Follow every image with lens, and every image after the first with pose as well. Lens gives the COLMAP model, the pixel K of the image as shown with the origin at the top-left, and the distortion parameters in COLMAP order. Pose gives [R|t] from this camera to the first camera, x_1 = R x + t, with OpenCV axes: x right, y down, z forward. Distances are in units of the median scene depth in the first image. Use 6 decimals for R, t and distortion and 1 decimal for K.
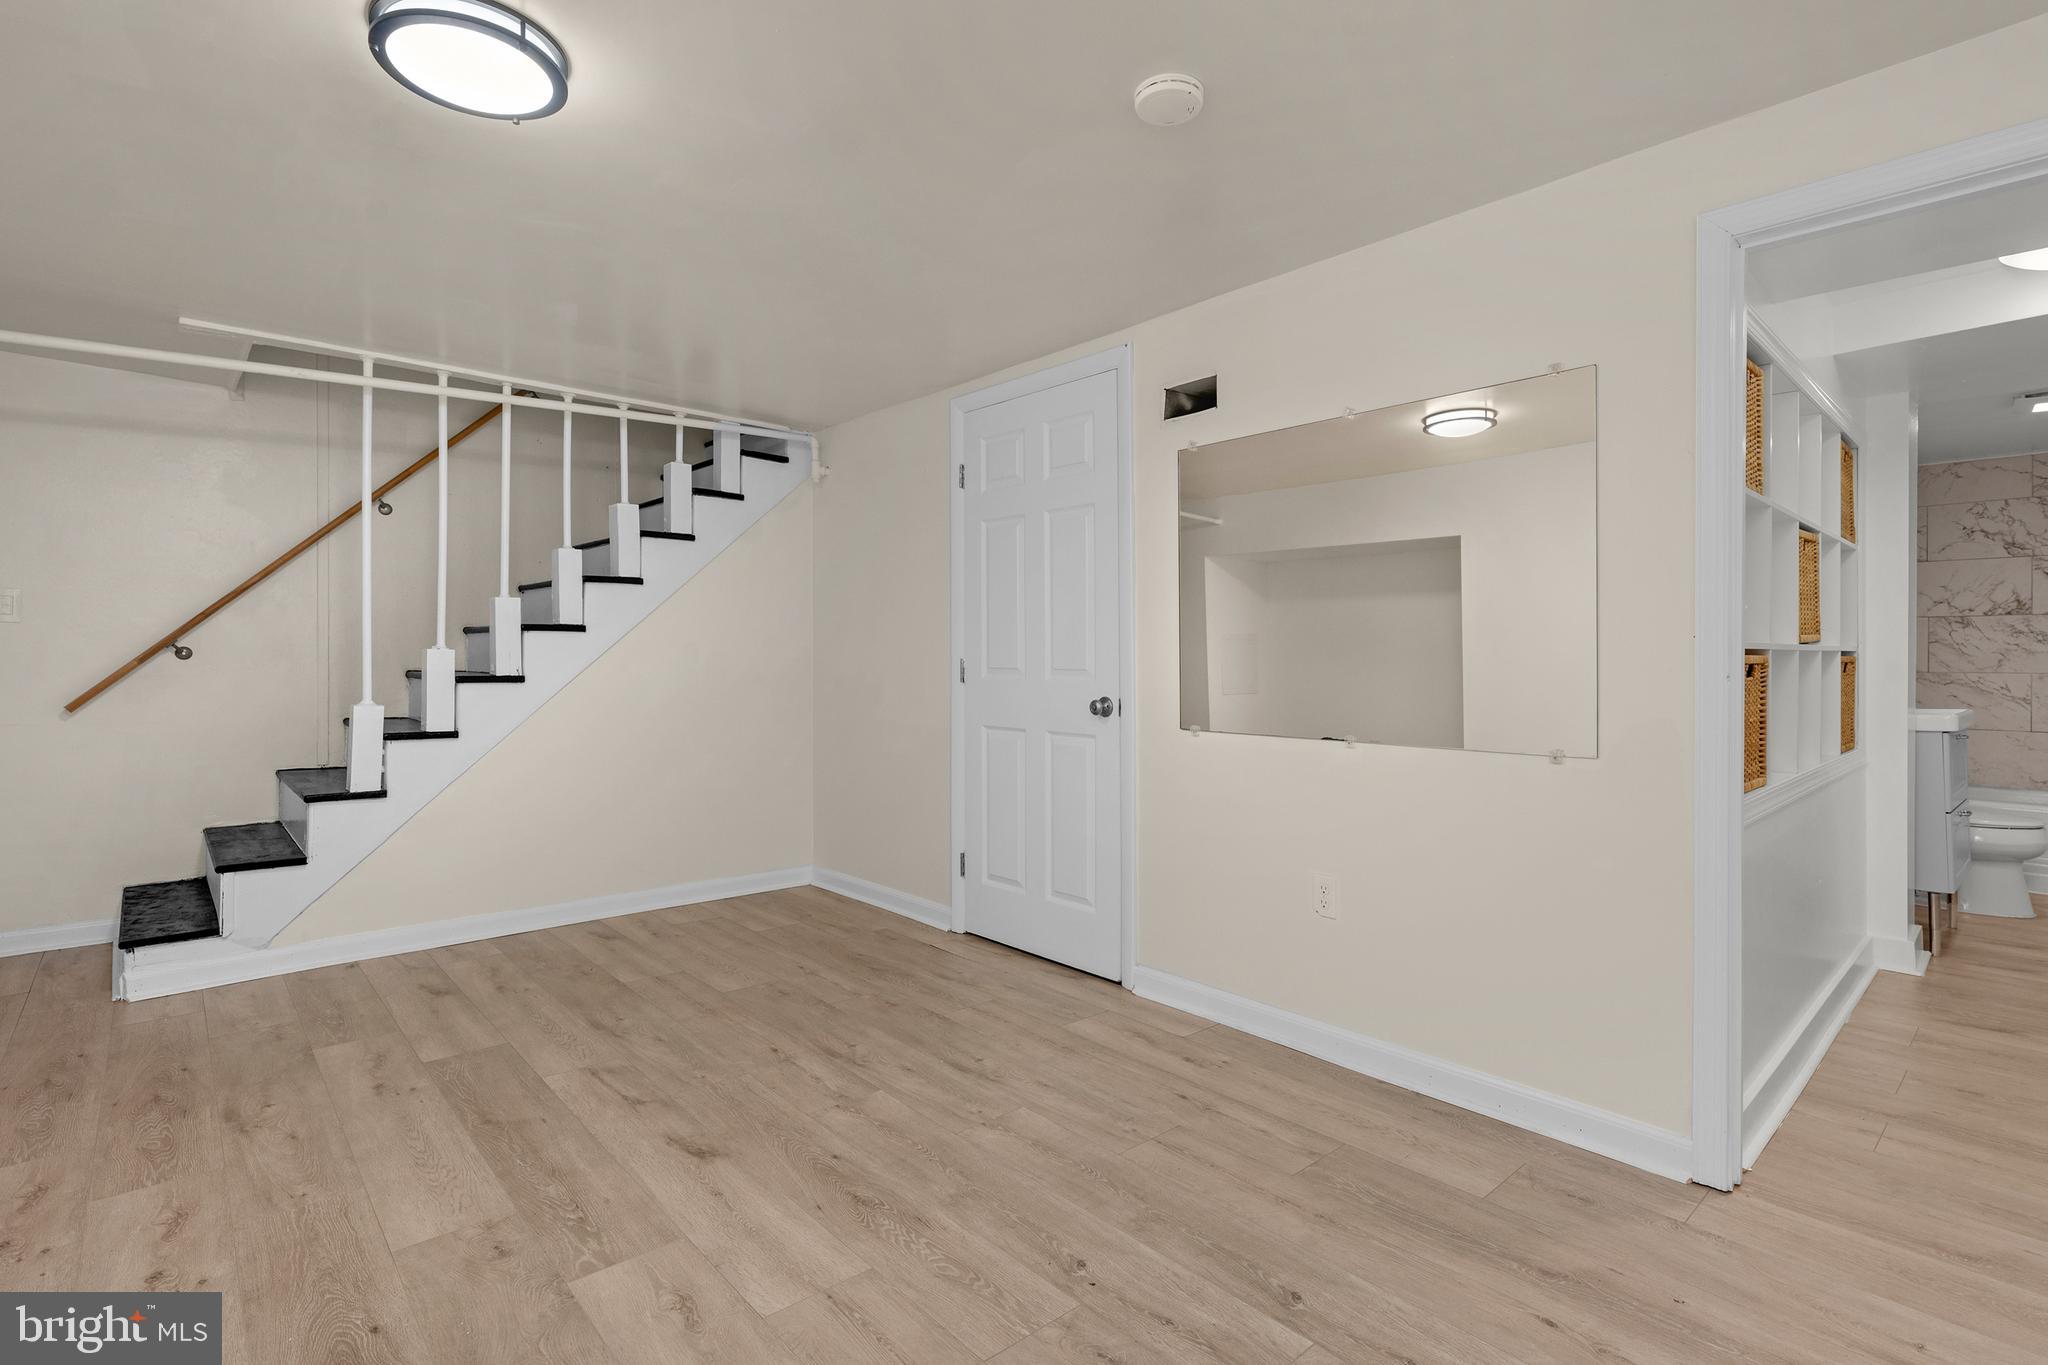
lens RADIAL K [[970.7, 0, 1028.7], [0, 970.7, 652.1], [0, 0, 1]] dist [-0.004443, -0.001138]
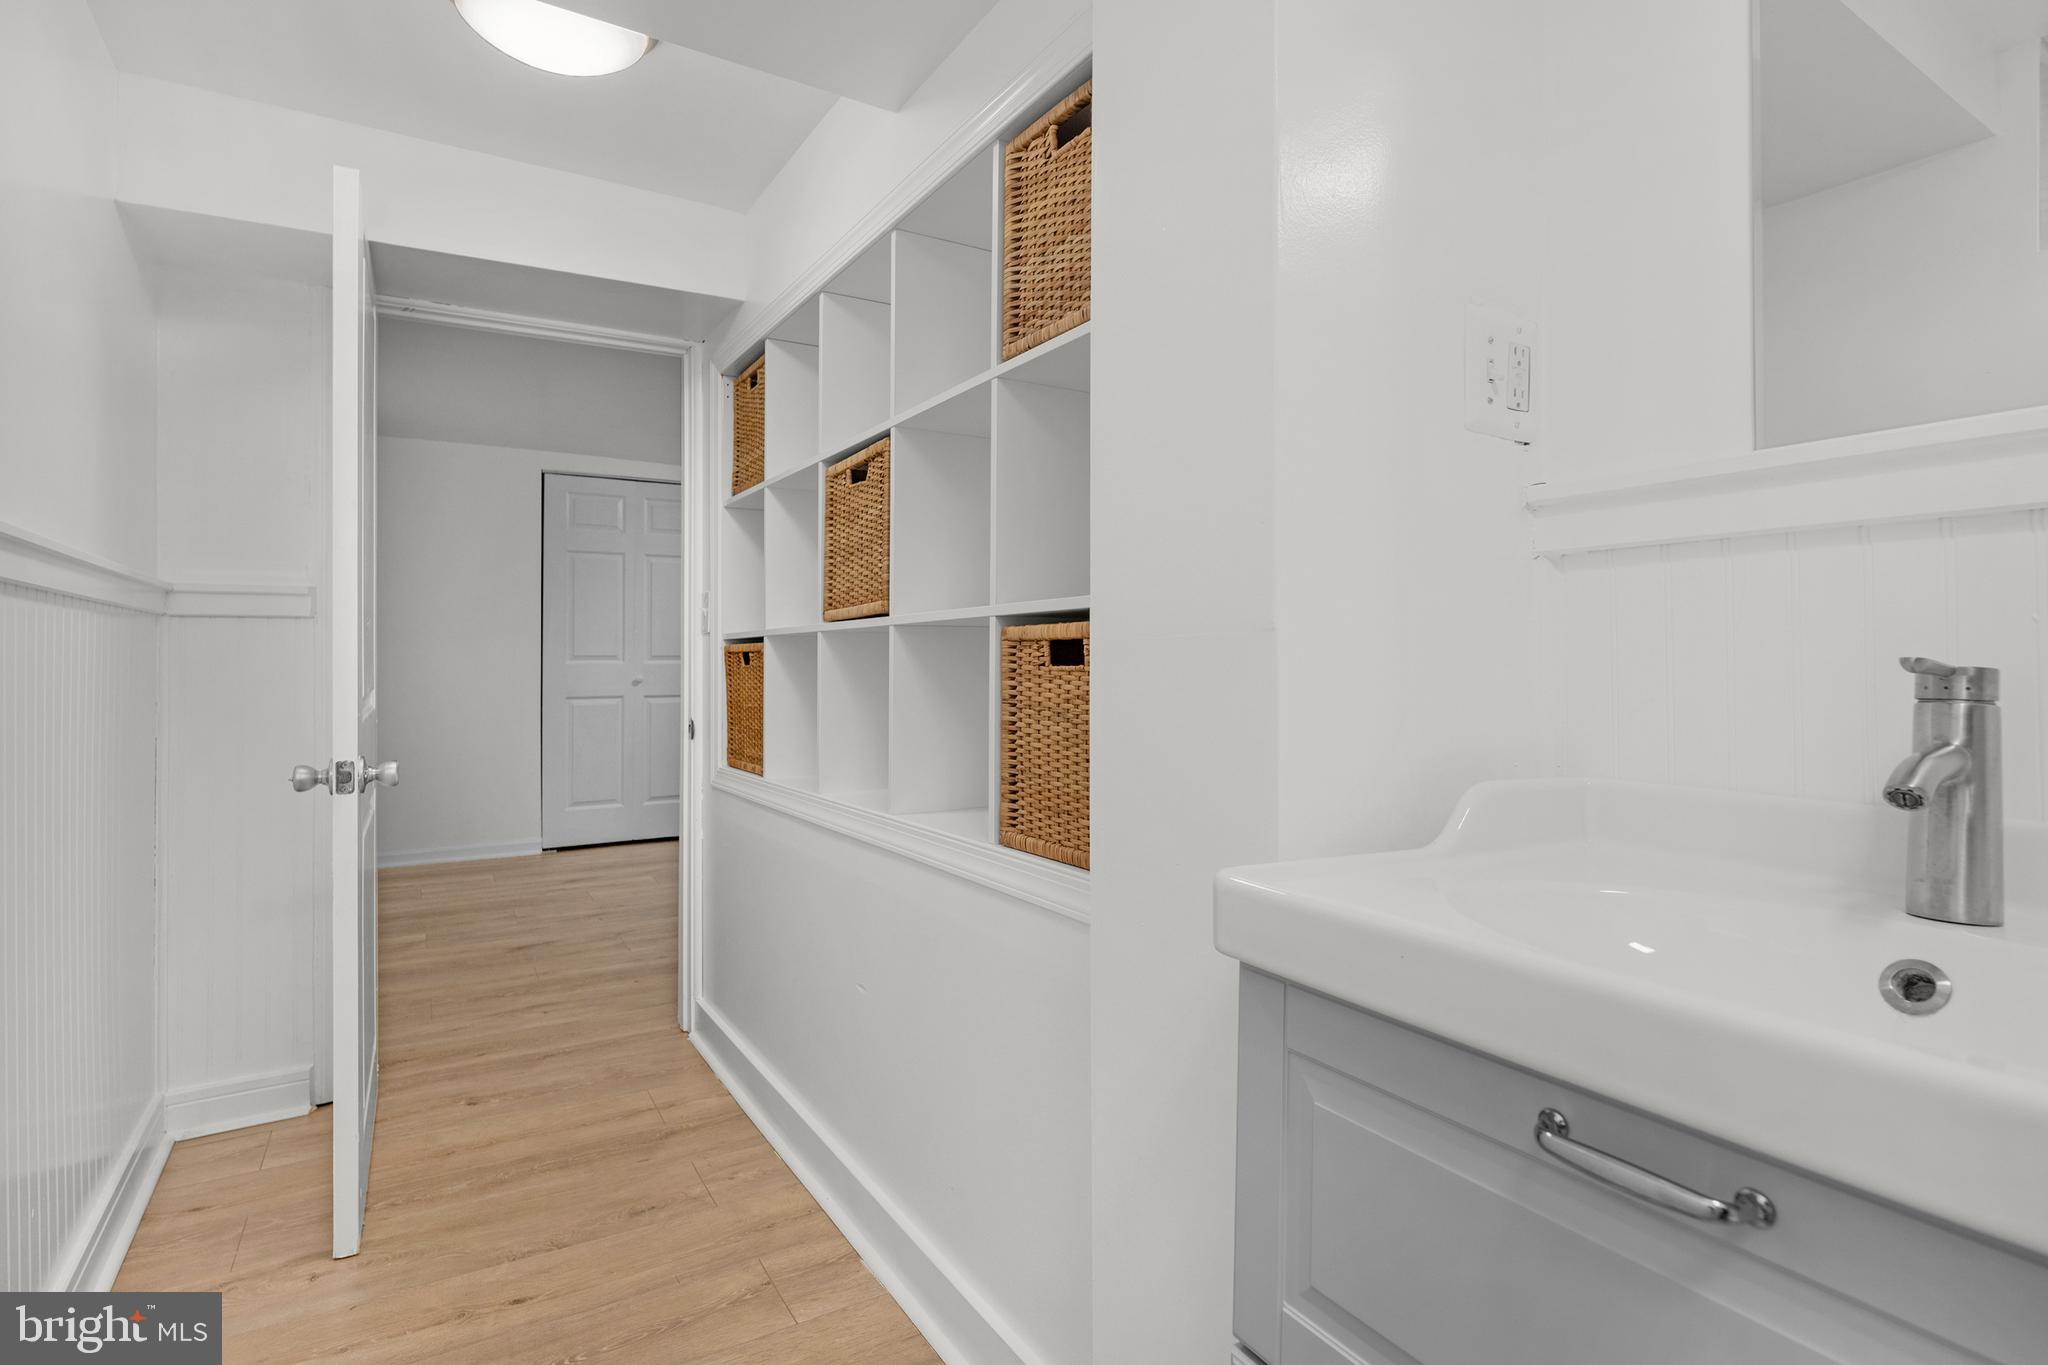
lens RADIAL K [[996.9, 0, 1026.8], [0, 996.9, 662.1], [0, 0, 1]] dist [-0.000223, -0.000027]
pose [[-0.176552, 0.000850, -0.984291, 0.866188], [0.006789, 0.999977, -0.000354, 0.012719], [0.984268, -0.006745, -0.176554, 0.735510]]
